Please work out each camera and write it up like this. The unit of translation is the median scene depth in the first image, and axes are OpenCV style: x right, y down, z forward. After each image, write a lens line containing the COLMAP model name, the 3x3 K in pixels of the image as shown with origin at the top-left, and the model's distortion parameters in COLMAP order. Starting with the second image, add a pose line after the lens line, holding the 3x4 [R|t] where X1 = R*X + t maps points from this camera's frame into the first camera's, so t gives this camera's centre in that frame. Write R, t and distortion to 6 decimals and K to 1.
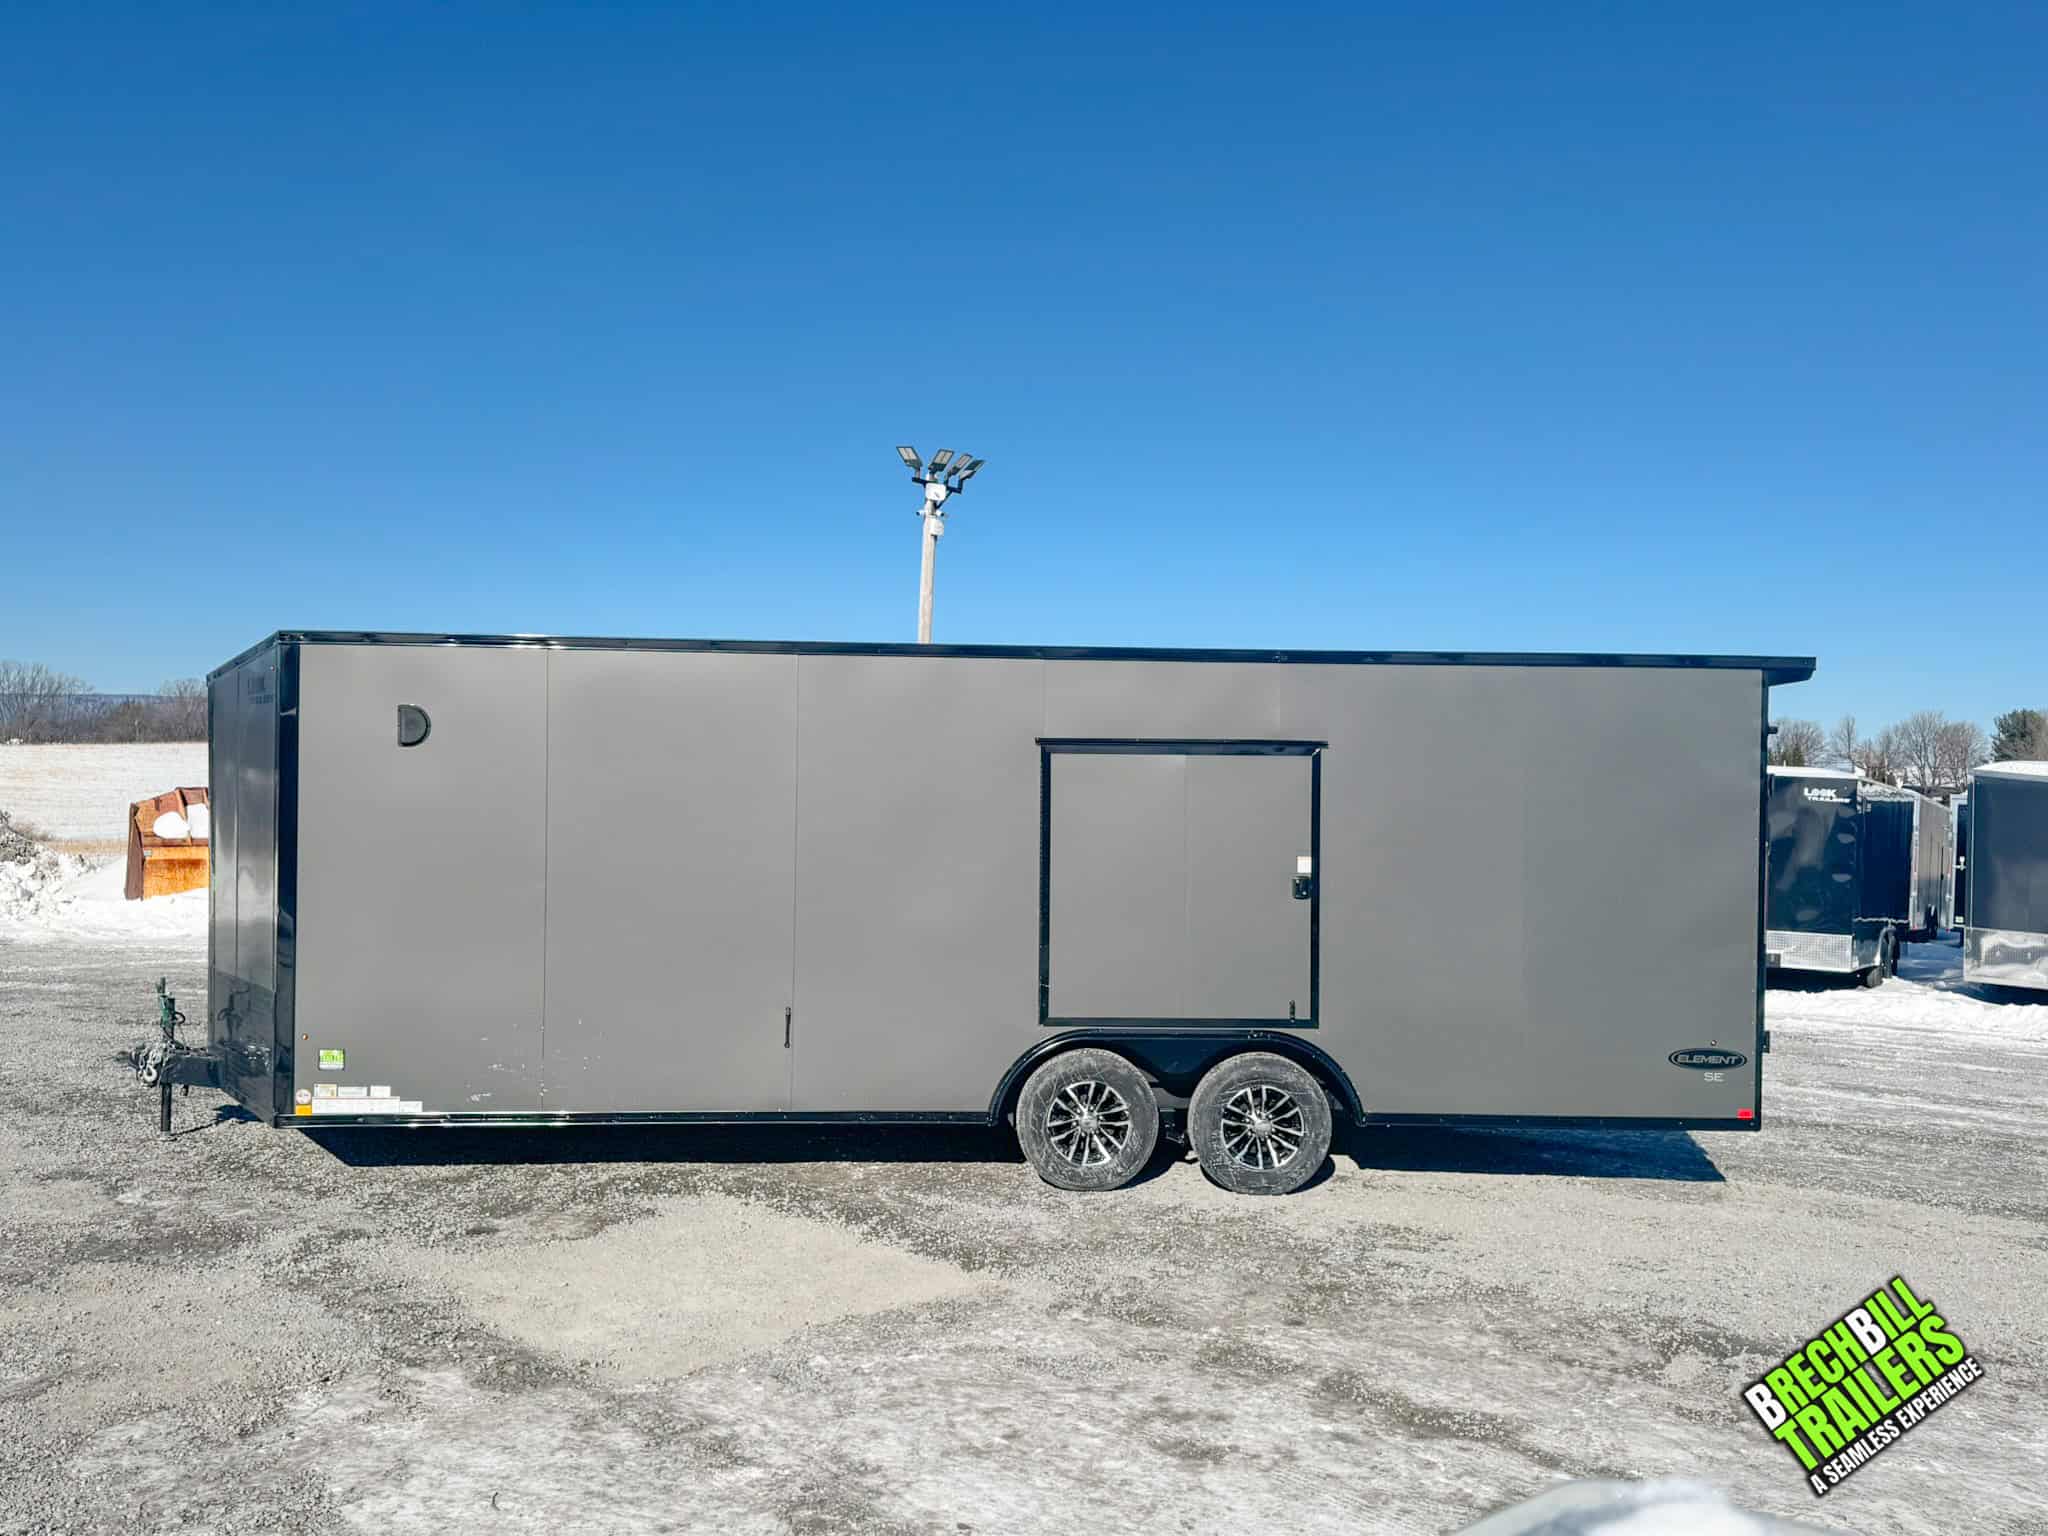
lens RADIAL K [[1658.1, 0, 1024.0], [0, 1658.1, 768.0], [0, 0, 1]] dist [0.096743, -0.002692]
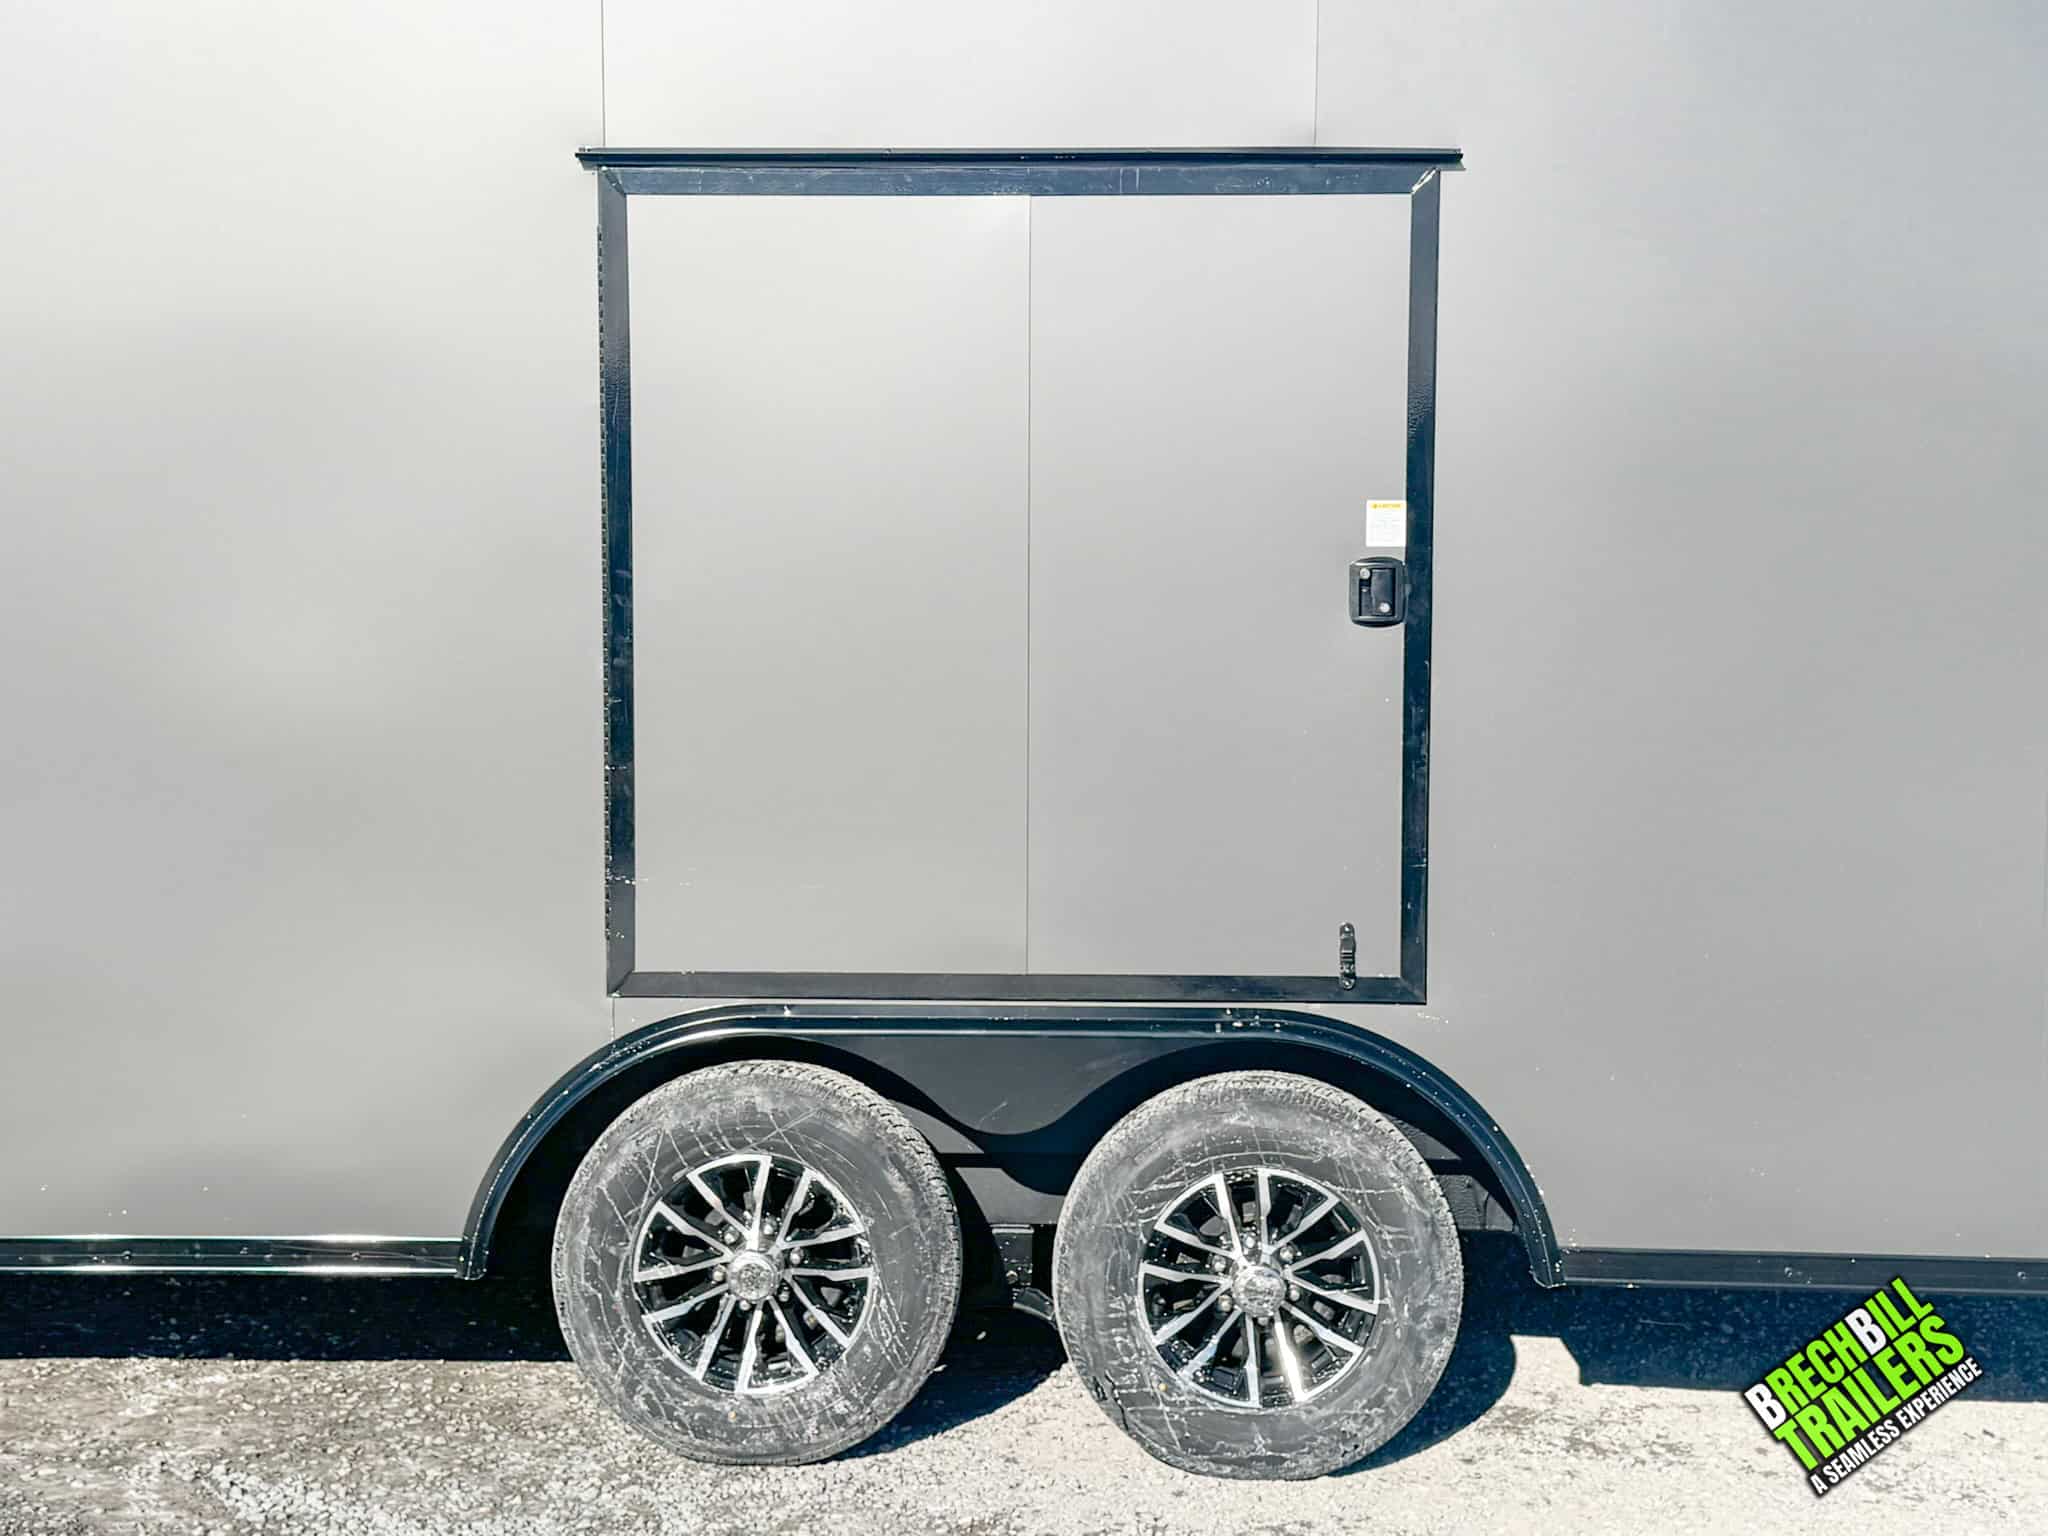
lens RADIAL K [[2791.7, 0, 1024.0], [0, 2791.7, 768.0], [0, 0, 1]] dist [0.124857, -0.053529]
pose [[0.997092, -0.003033, -0.076142, 0.139049], [0.009013, 0.996888, 0.078311, 0.062678], [0.075668, -0.078769, 0.994017, 0.429045]]
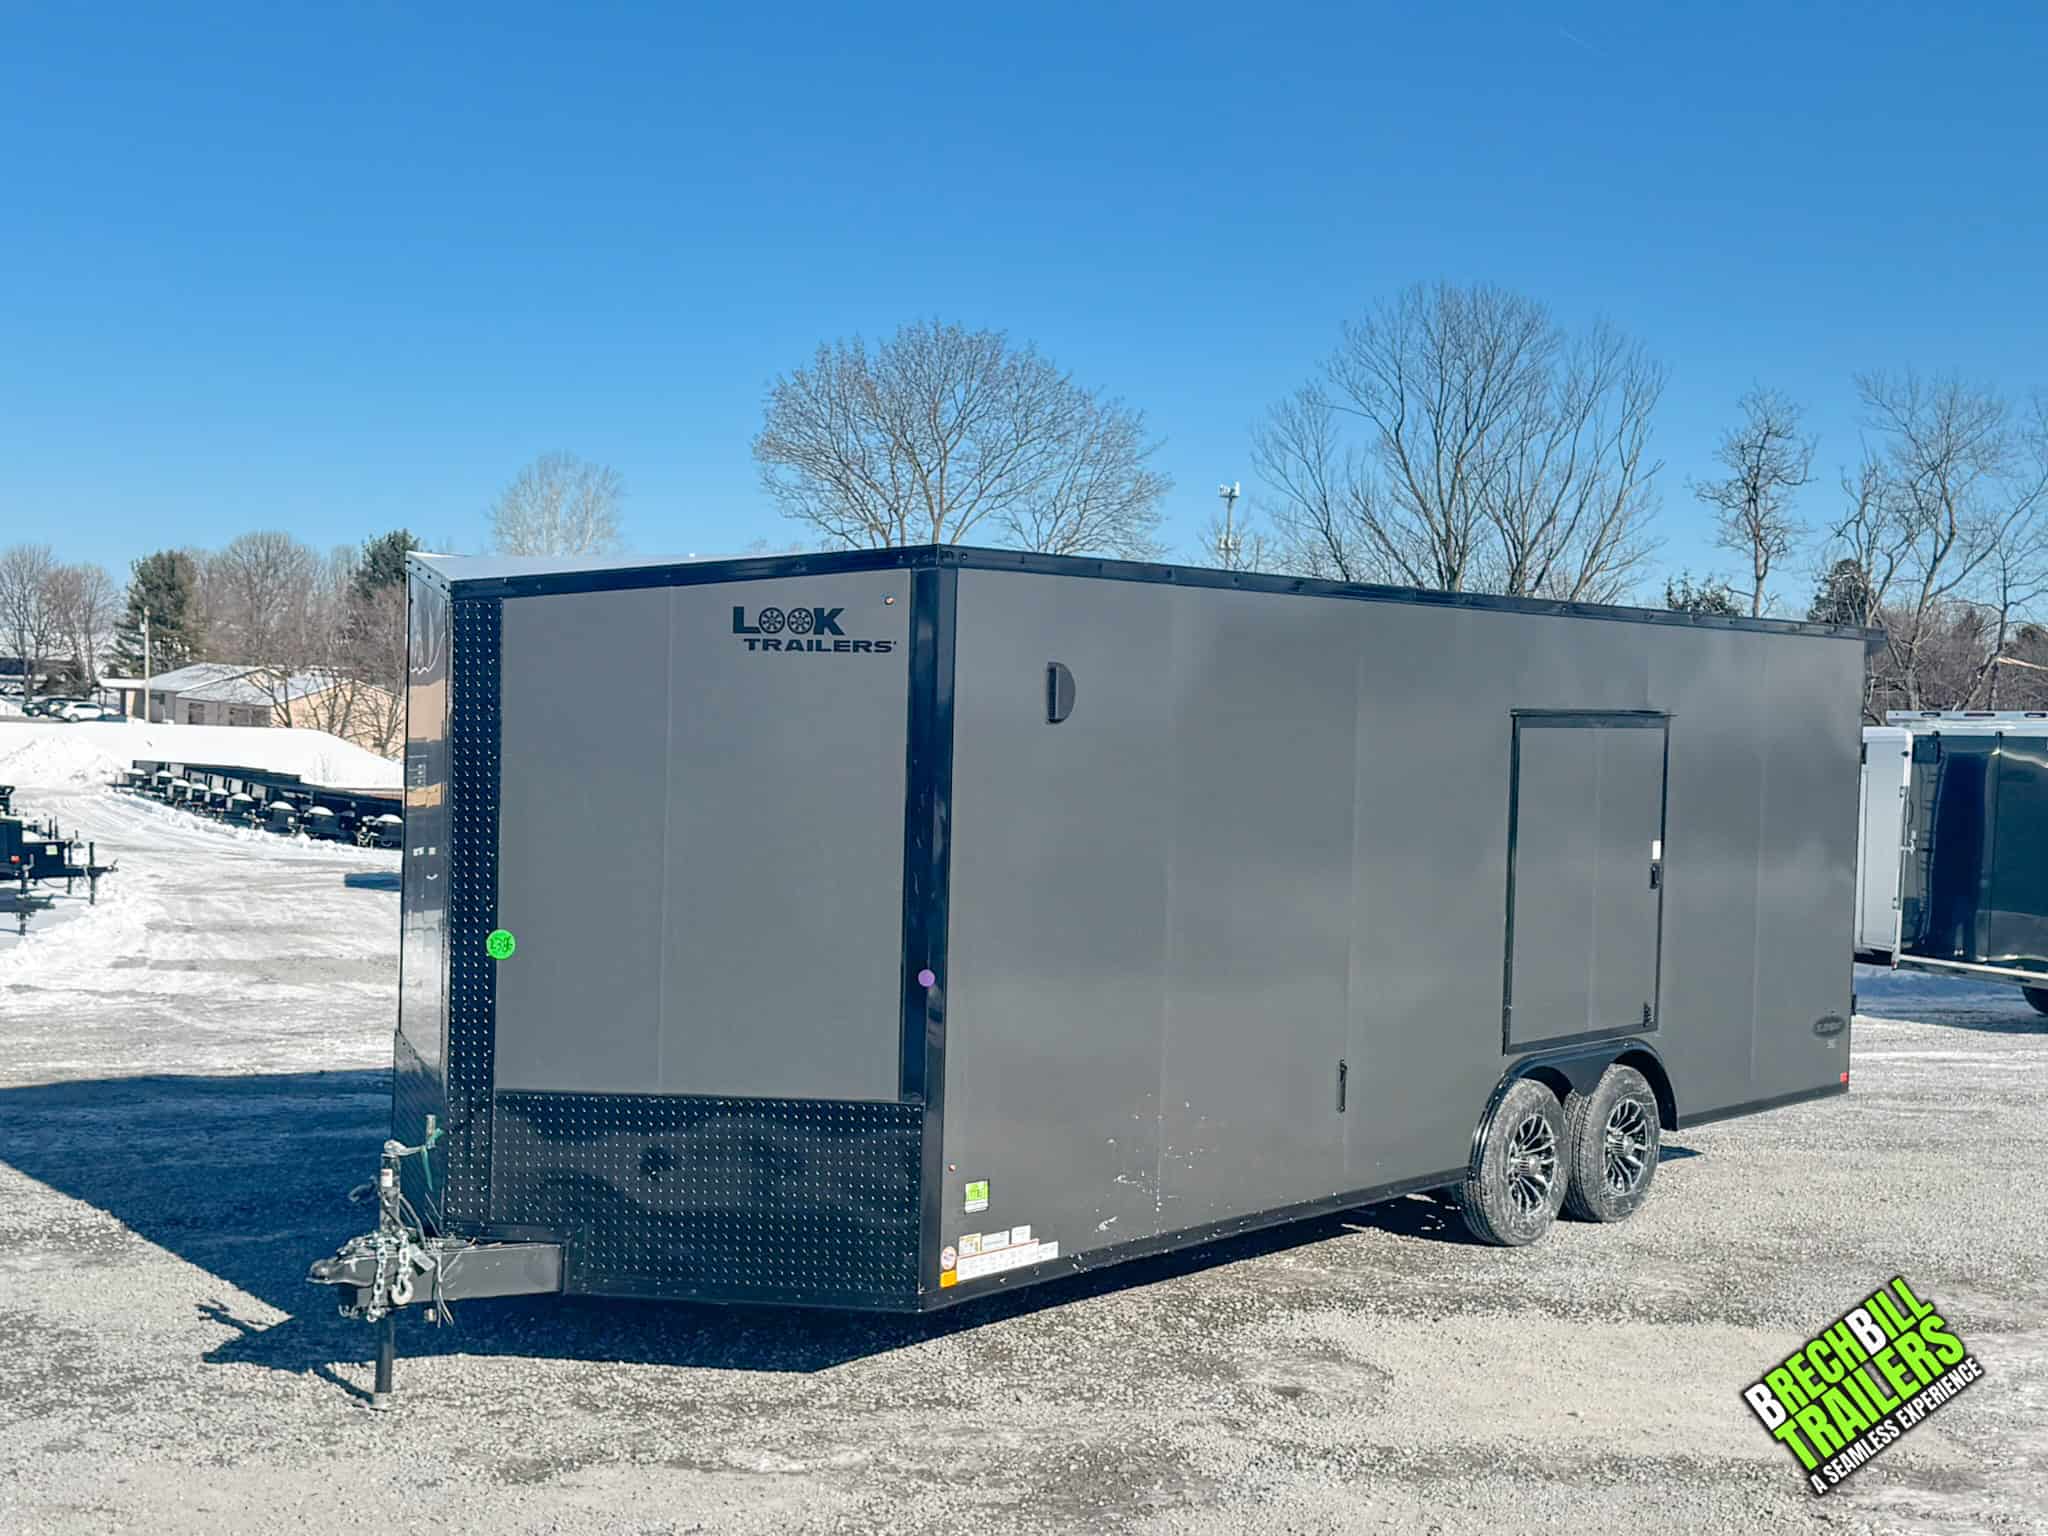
lens RADIAL K [[2791.7, 0, 1024.0], [0, 2791.7, 768.0], [0, 0, 1]] dist [0.124857, -0.053529]
pose [[0.659695, -0.015167, 0.751381, -1.188446], [-0.027682, 0.998627, 0.044462, -0.043335], [-0.751024, -0.050131, 0.658369, 0.265416]]
